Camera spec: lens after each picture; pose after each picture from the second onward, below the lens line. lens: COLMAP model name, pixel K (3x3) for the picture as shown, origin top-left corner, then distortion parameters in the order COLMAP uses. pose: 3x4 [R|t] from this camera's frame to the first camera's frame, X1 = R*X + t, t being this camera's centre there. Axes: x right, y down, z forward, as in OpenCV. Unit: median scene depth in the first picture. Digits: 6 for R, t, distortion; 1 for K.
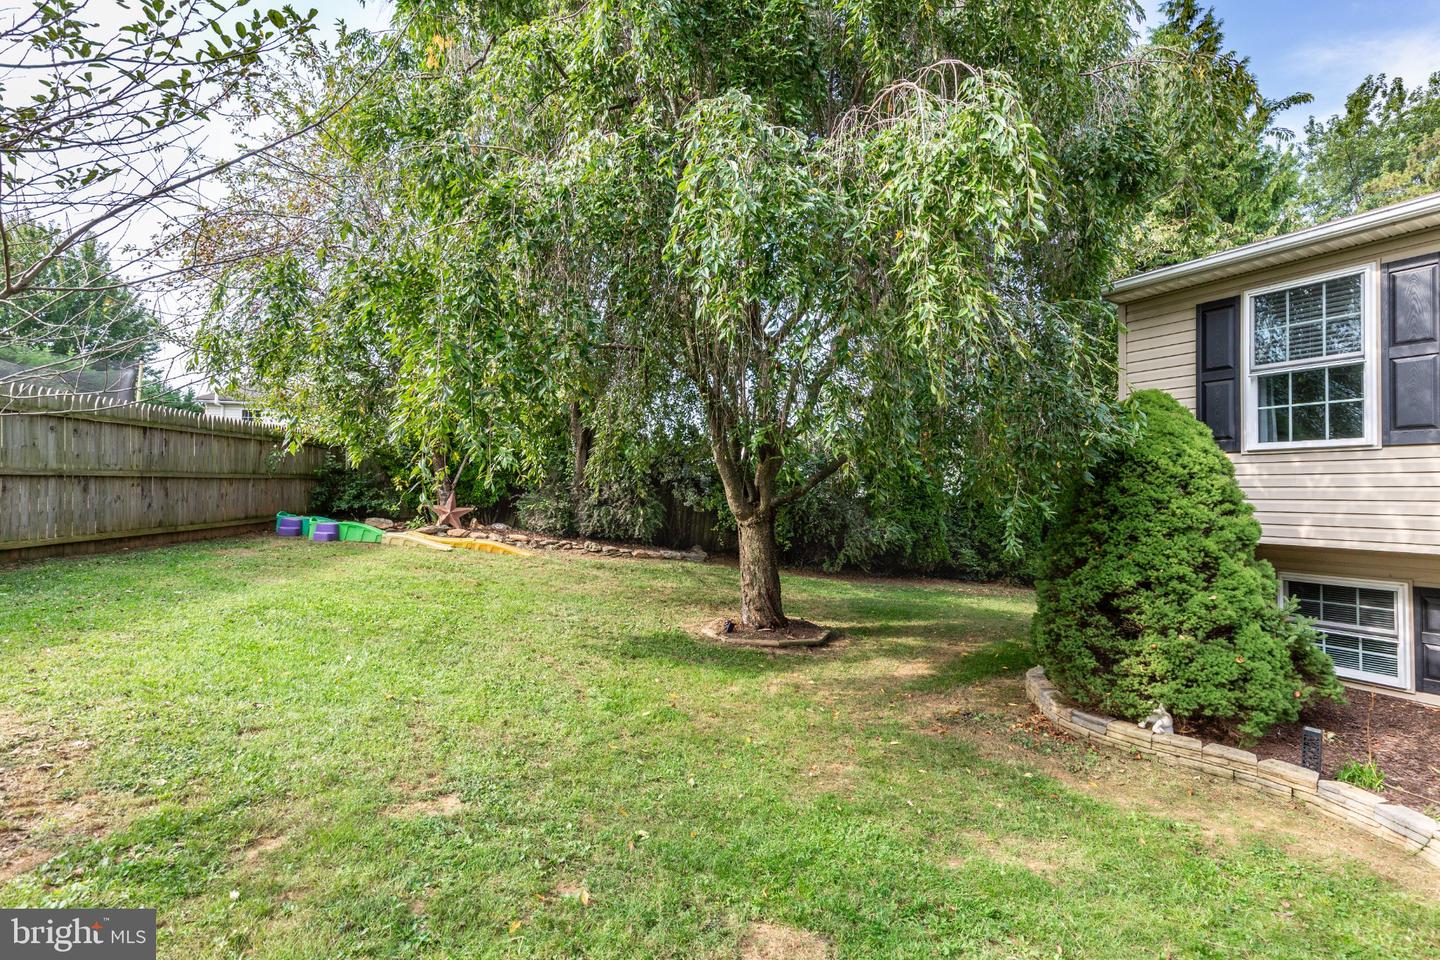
lens RADIAL K [[651.3, 0, 723.8], [0, 651.3, 471.5], [0, 0, 1]] dist [0.000898, -0.000005]
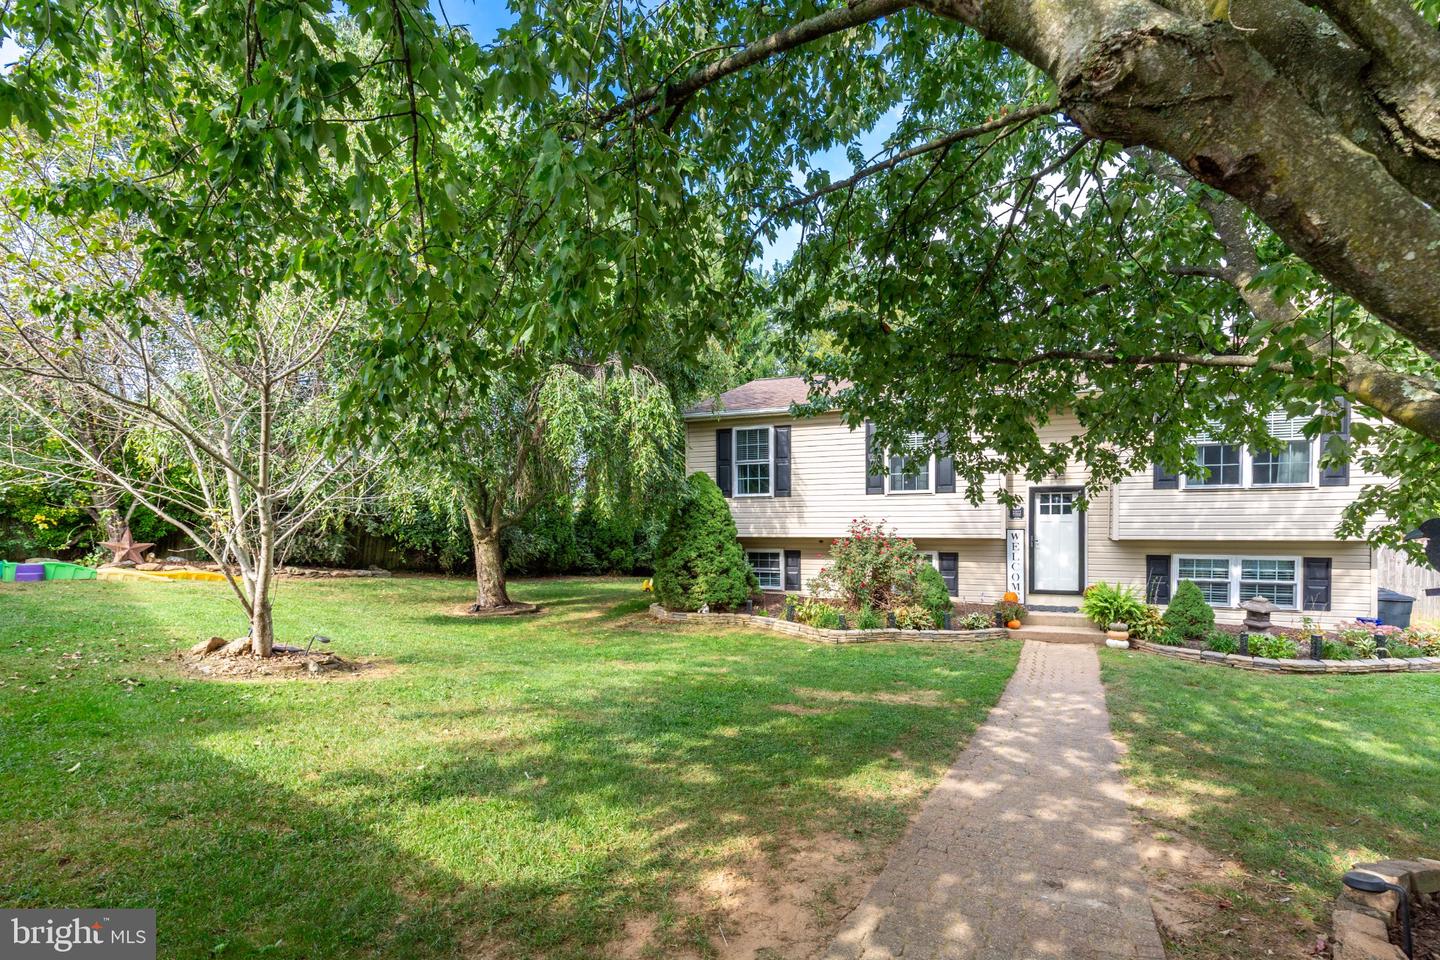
lens RADIAL K [[651.3, 0, 723.8], [0, 651.3, 471.5], [0, 0, 1]] dist [0.000898, -0.000005]
pose [[0.804776, 0.009861, 0.593497, -0.666133], [0.003388, 0.999769, -0.021206, -0.081698], [-0.593569, 0.019077, 0.804557, -0.932410]]
